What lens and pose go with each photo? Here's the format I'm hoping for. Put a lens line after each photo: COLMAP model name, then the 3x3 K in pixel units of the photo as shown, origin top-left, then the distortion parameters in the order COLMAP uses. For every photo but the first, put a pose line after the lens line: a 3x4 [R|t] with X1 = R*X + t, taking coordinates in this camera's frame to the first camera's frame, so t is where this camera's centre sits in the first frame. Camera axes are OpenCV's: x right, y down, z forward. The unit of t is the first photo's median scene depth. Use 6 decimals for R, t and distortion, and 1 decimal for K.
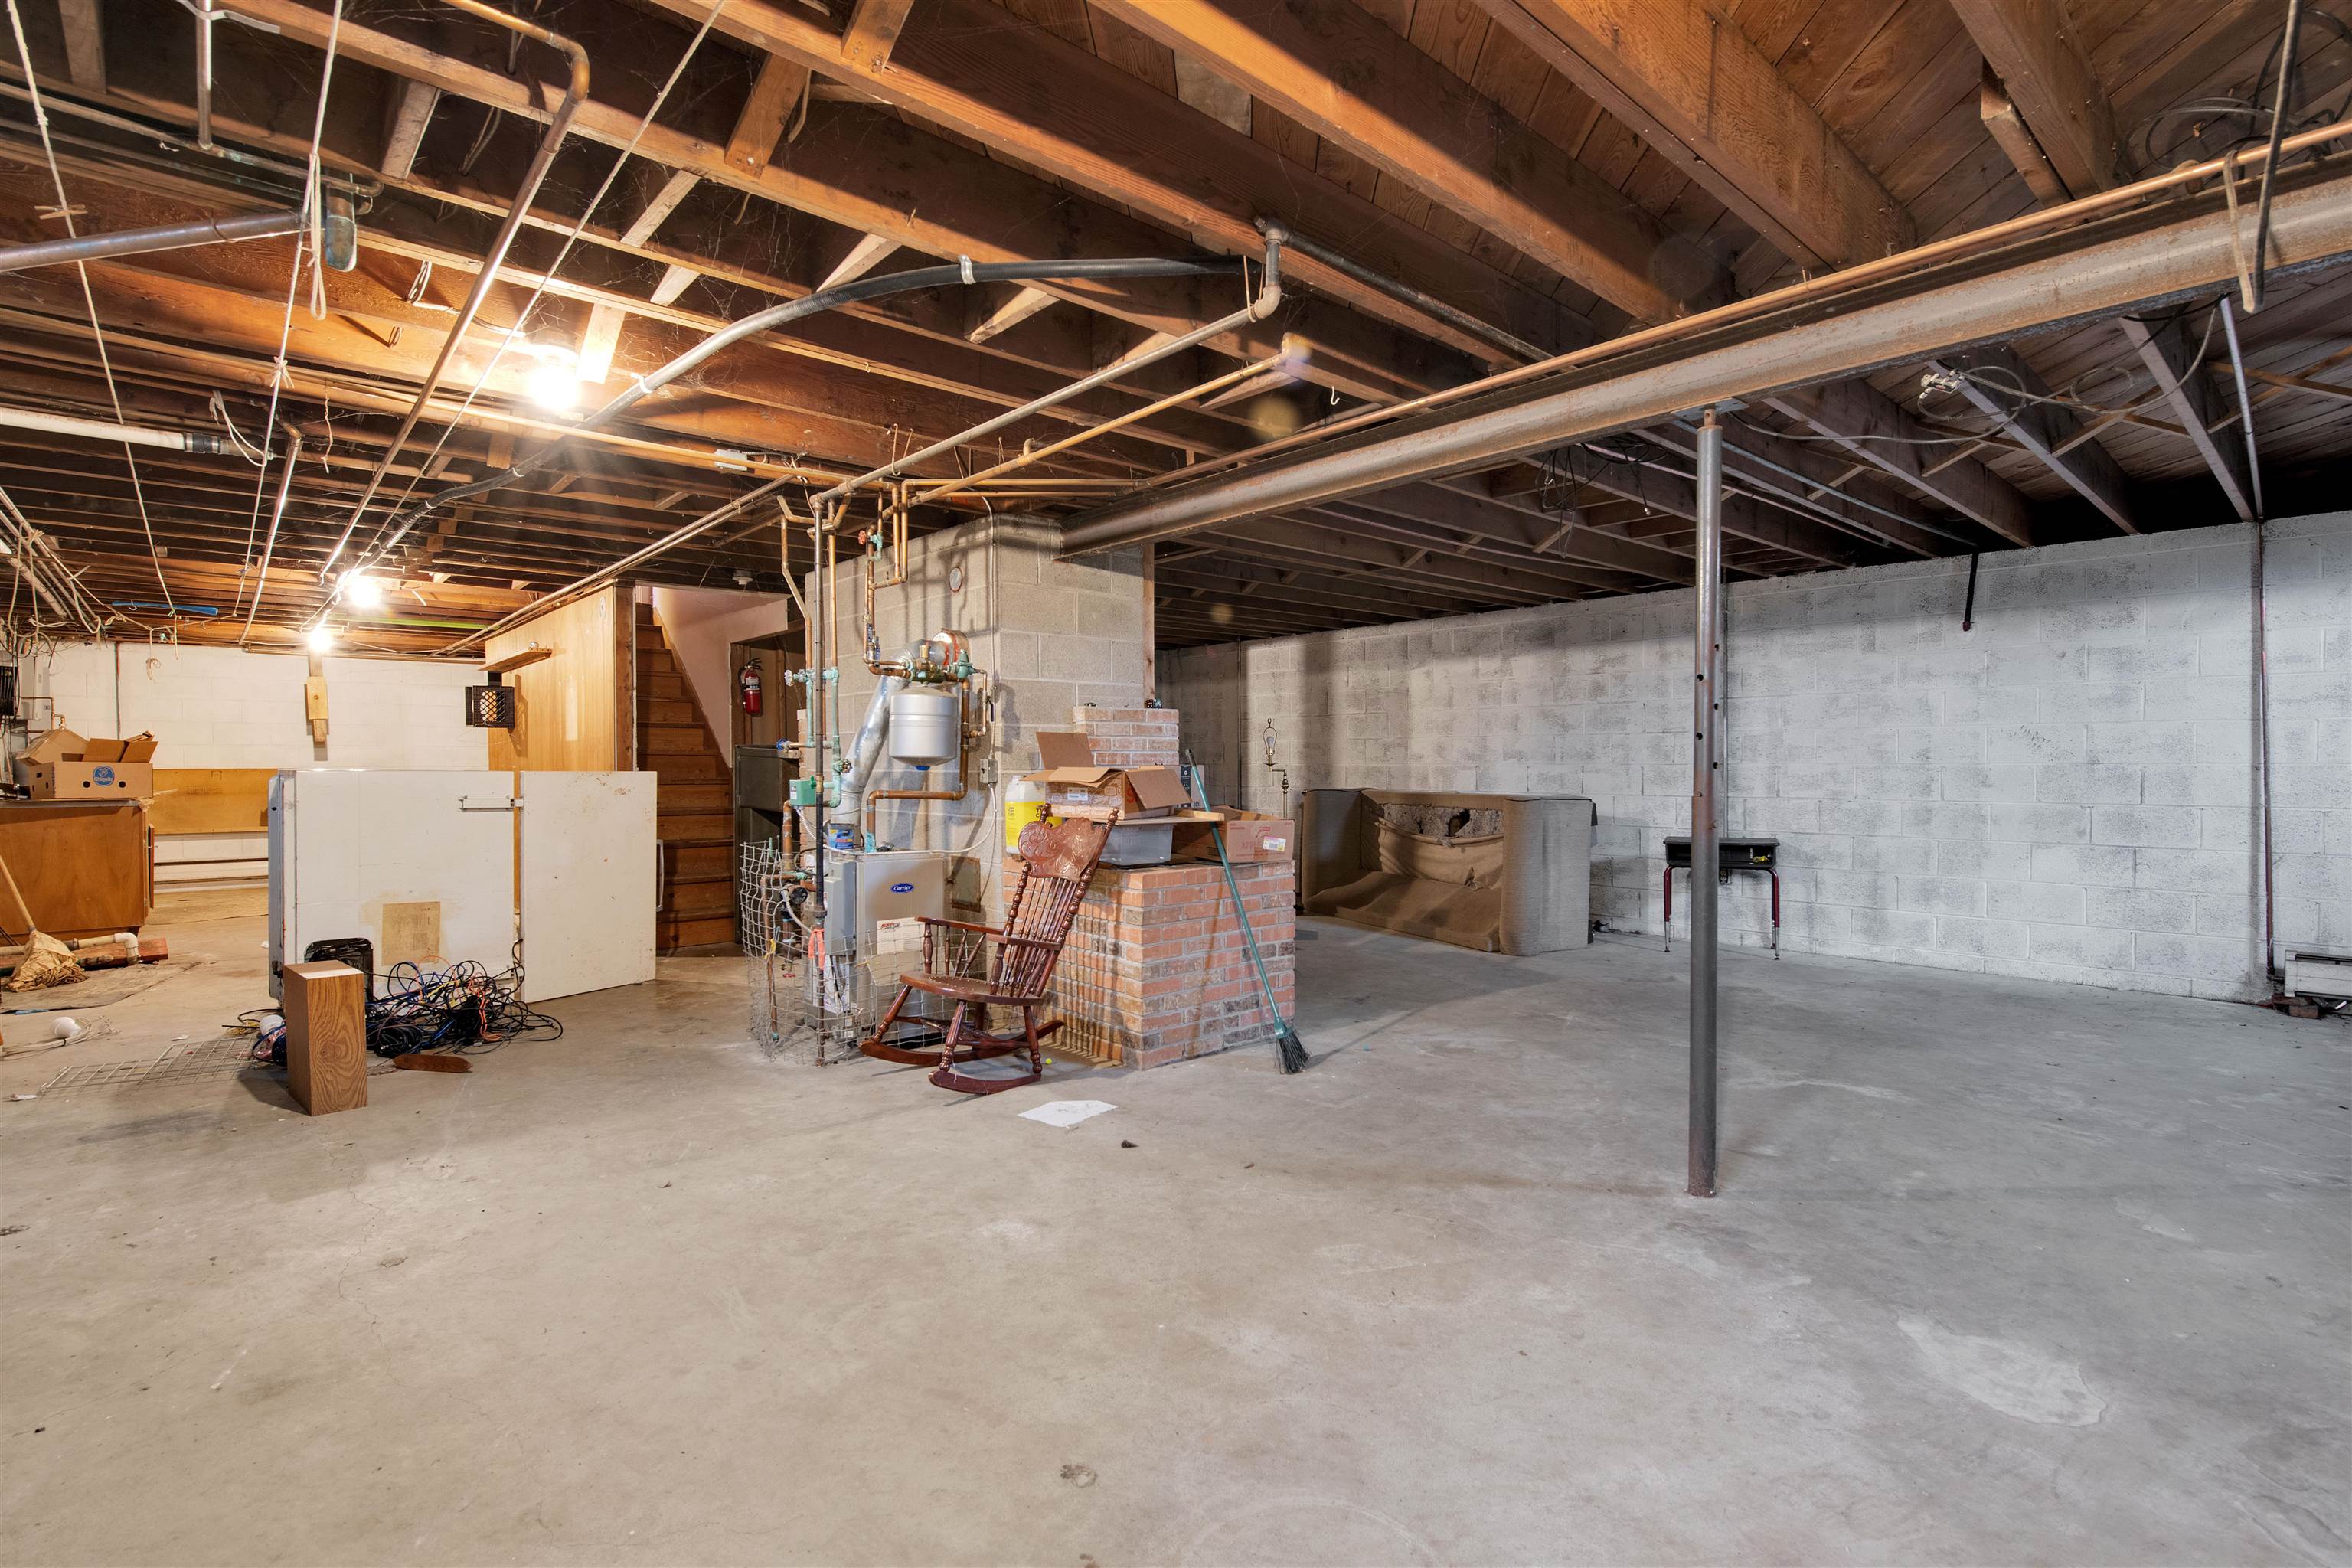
lens RADIAL K [[1083.0, 0, 1170.5], [0, 1083.0, 771.5], [0, 0, 1]] dist [0.003998, 0.000438]
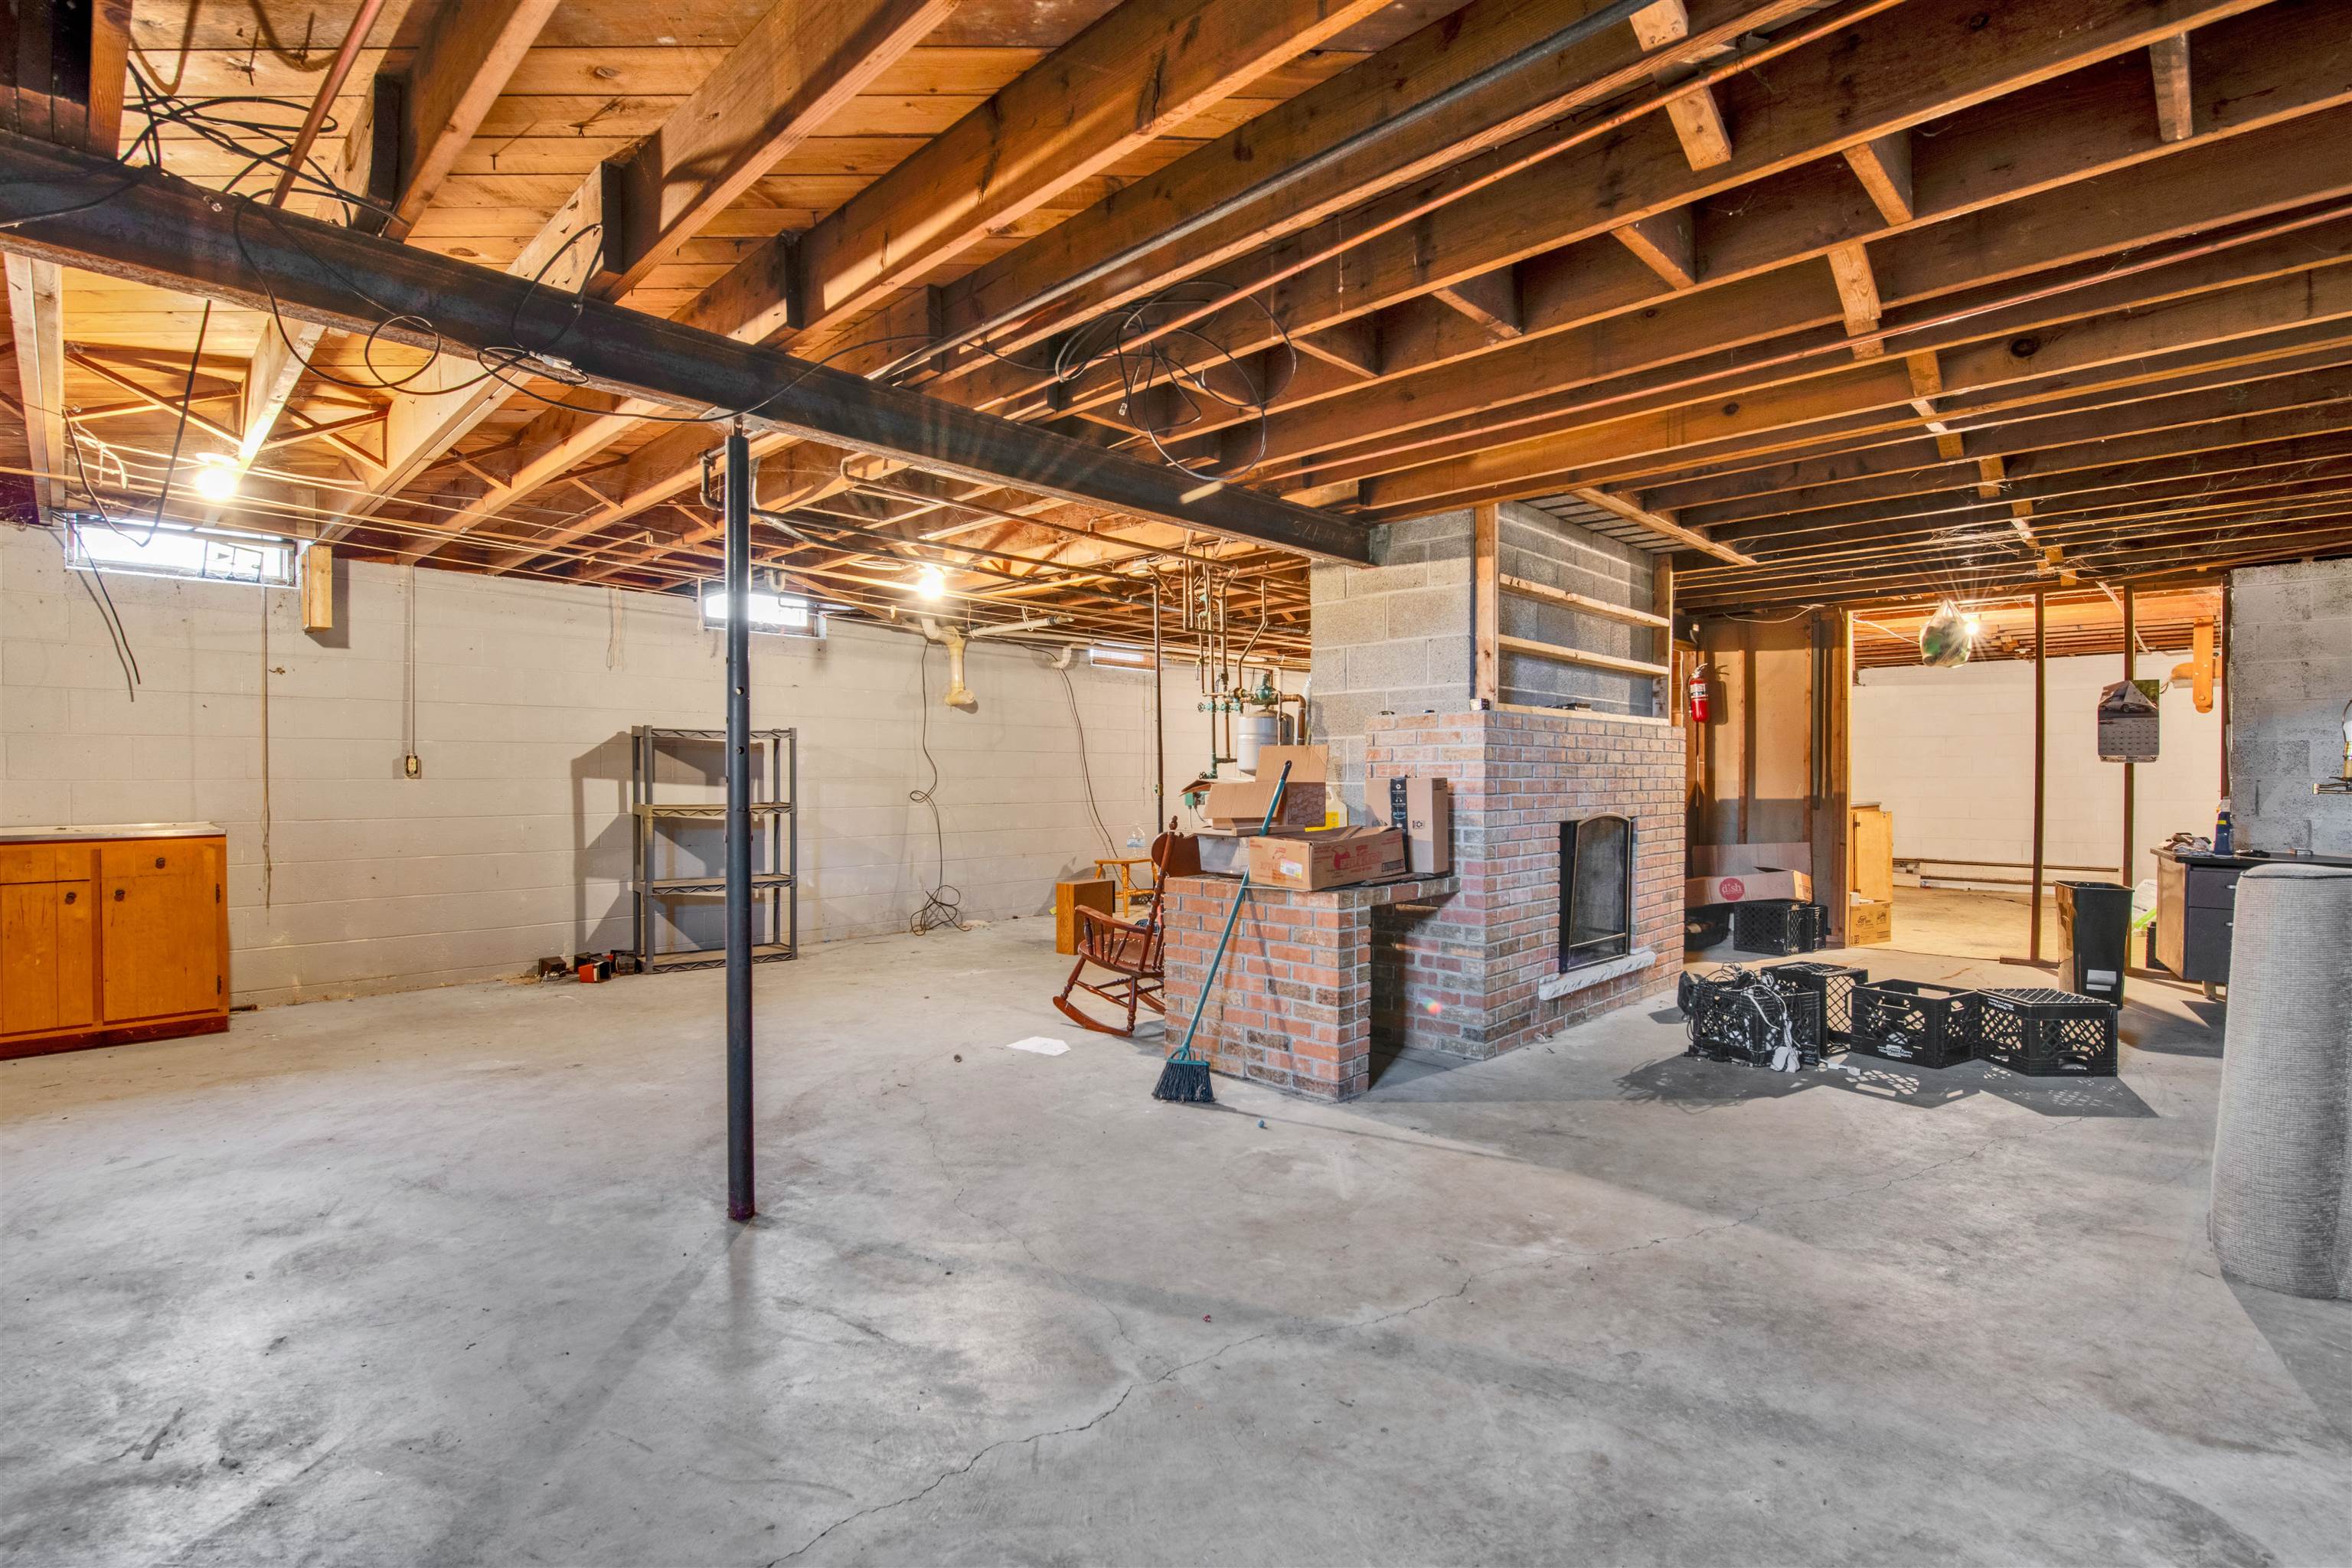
lens RADIAL K [[1083.0, 0, 1171.6], [0, 1083.0, 784.9], [0, 0, 1]] dist [0.003998, 0.000438]
pose [[0.074937, 0.008892, -0.997149, 0.989565], [-0.008210, 0.999932, 0.008300, -0.006539], [0.997154, 0.007565, 0.075005, 0.869572]]
